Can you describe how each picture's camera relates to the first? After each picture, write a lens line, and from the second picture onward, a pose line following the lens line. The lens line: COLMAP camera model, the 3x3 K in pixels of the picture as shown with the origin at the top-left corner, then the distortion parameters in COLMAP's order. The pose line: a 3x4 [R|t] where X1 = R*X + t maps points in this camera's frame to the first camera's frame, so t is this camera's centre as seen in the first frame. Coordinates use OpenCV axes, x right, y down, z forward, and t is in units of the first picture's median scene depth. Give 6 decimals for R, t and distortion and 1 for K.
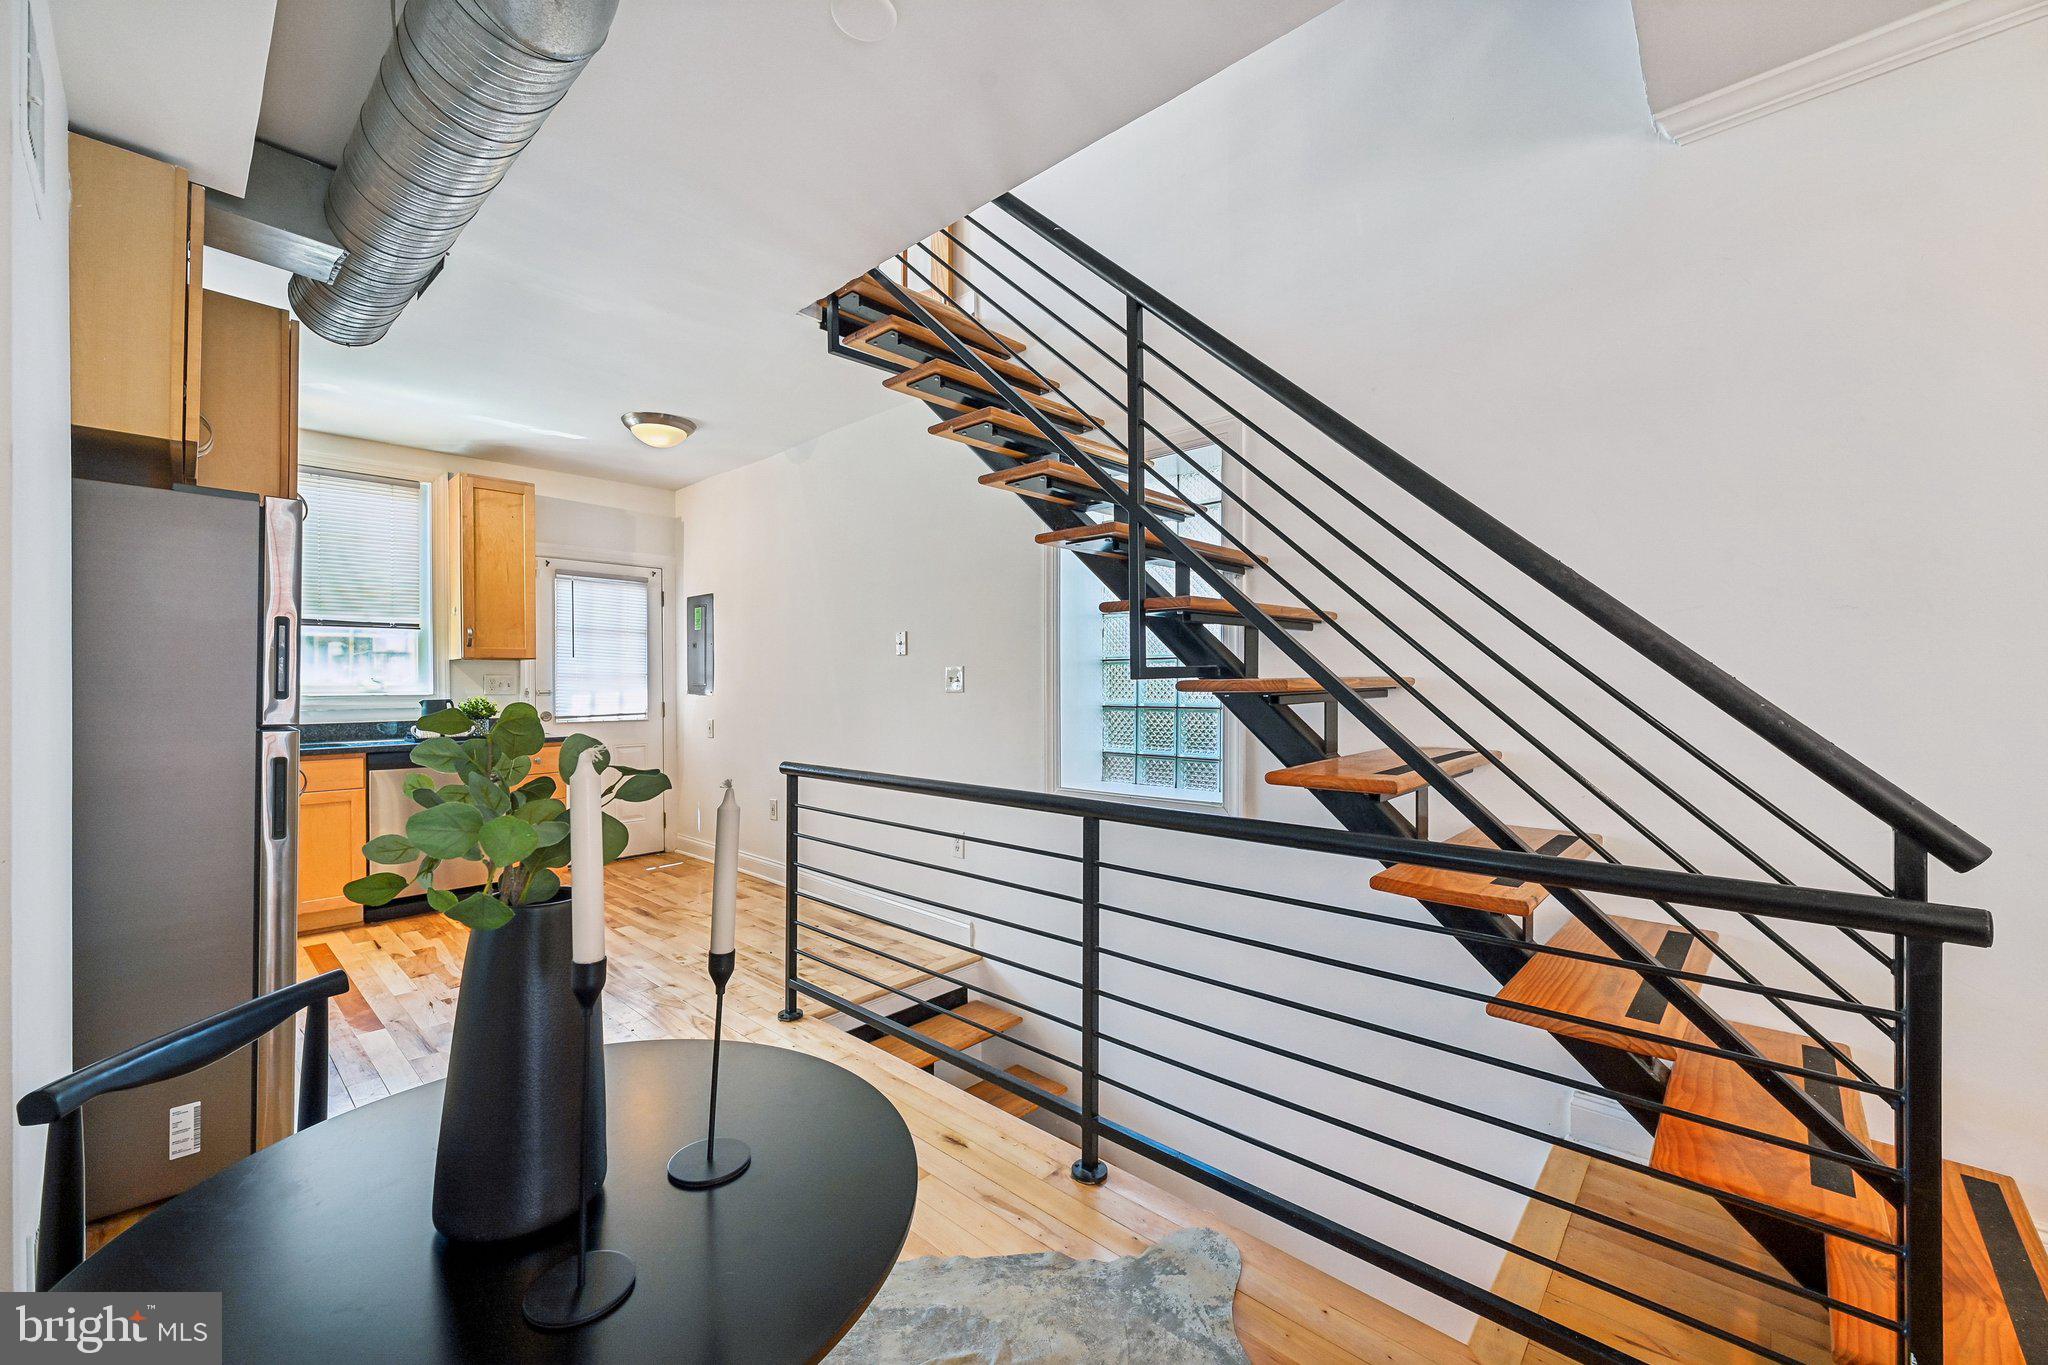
lens RADIAL K [[805.0, 0, 1024.4], [0, 805.0, 681.2], [0, 0, 1]] dist [-0.003560, -0.000119]
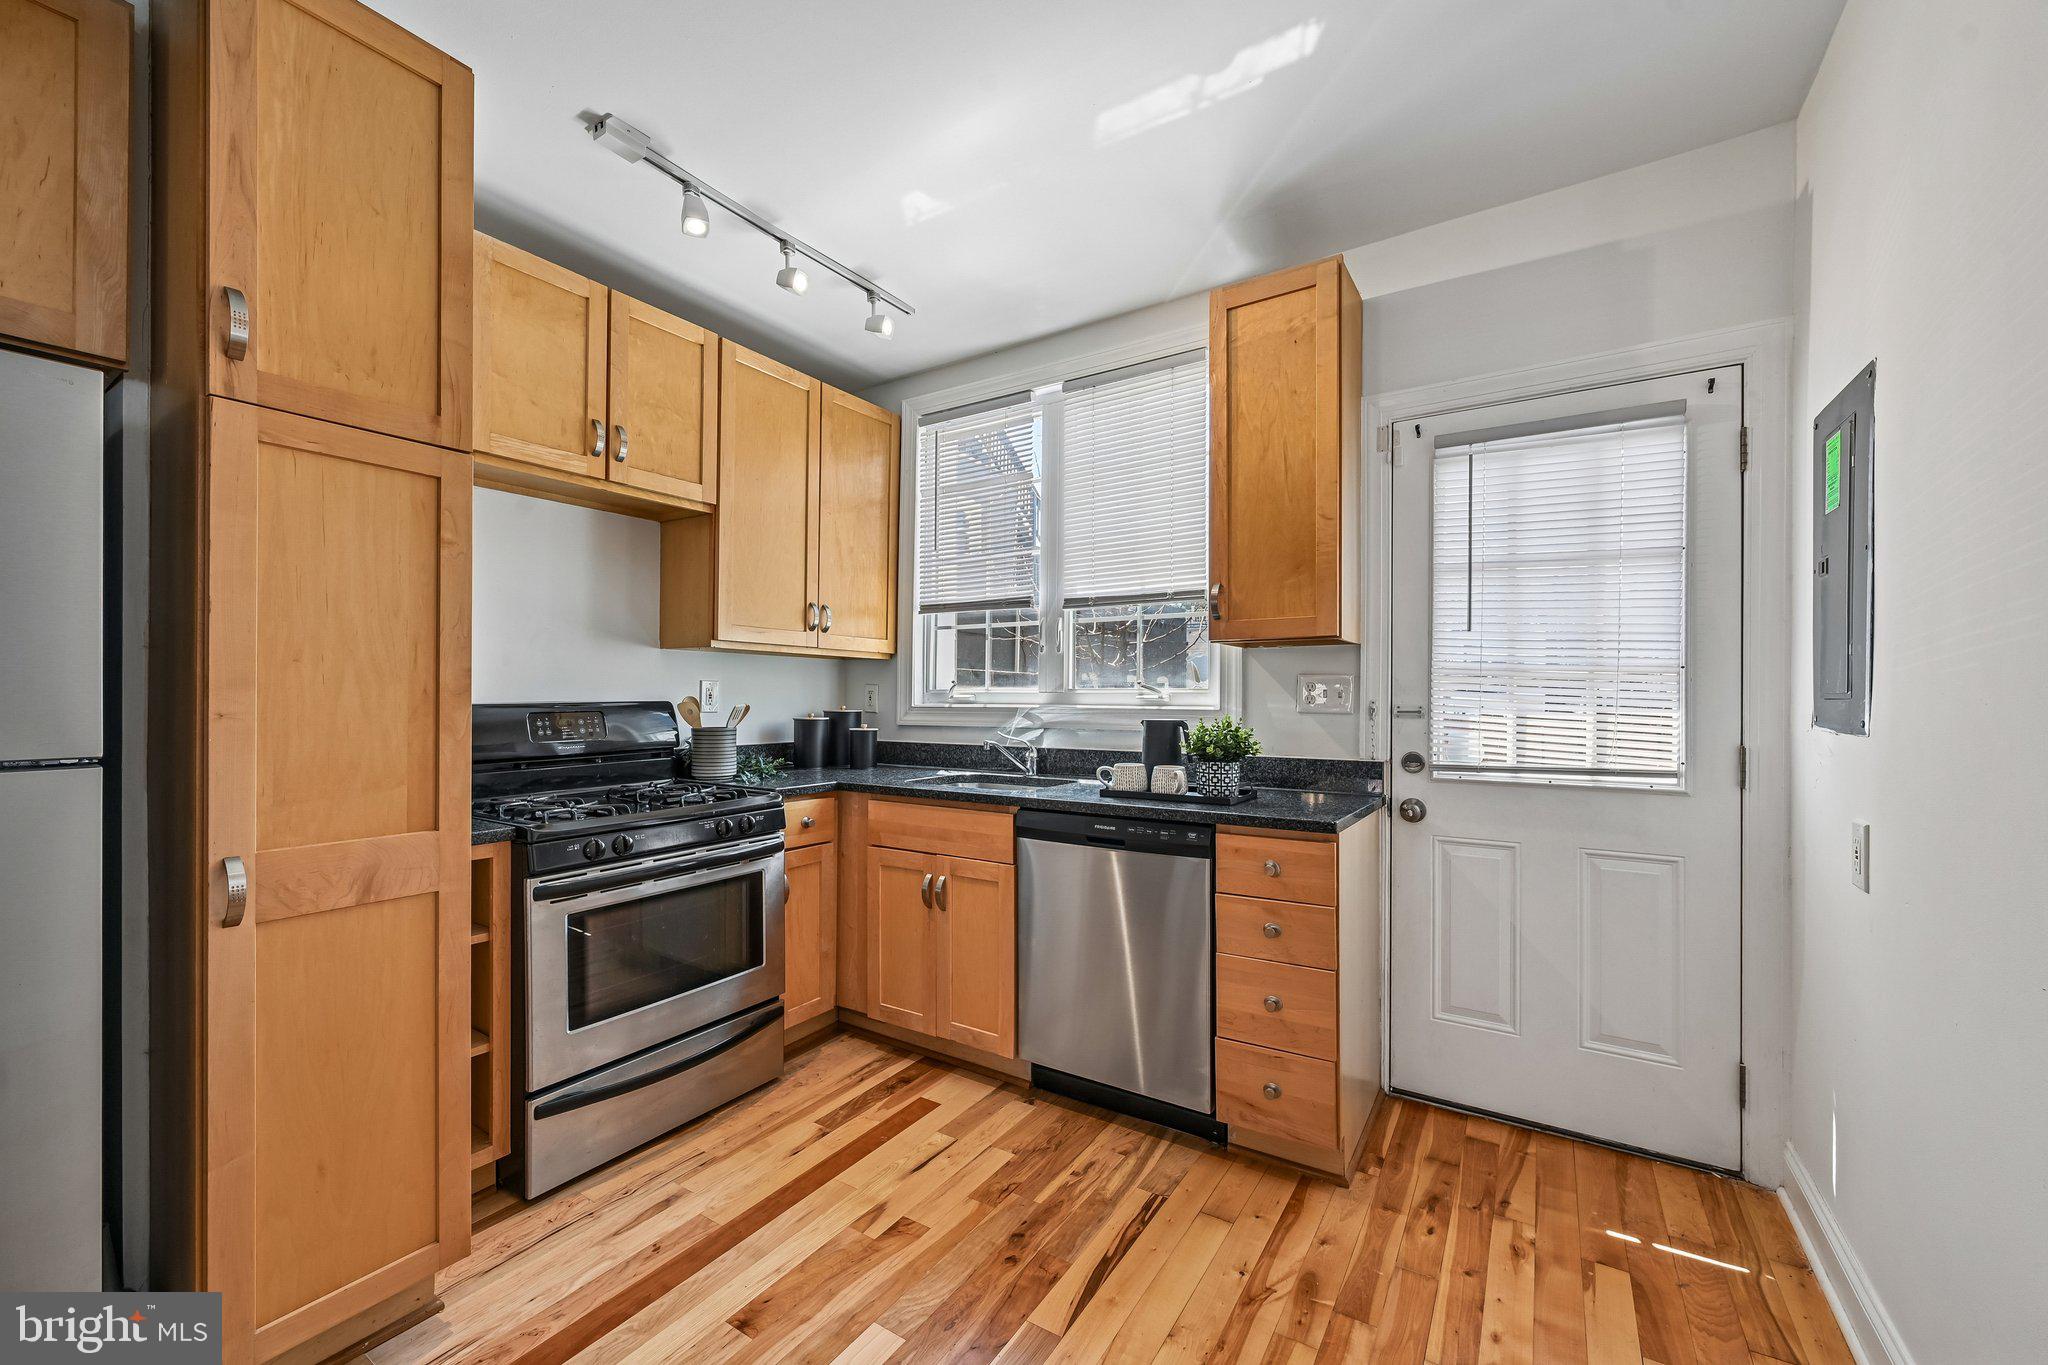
lens RADIAL K [[805.0, 0, 1032.6], [0, 805.0, 692.8], [0, 0, 1]] dist [-0.003560, -0.000119]
pose [[0.170968, -0.002648, -0.985273, -0.172711], [-0.000499, 0.999996, -0.002775, 0.004927], [0.985276, 0.000966, 0.170966, 0.686738]]
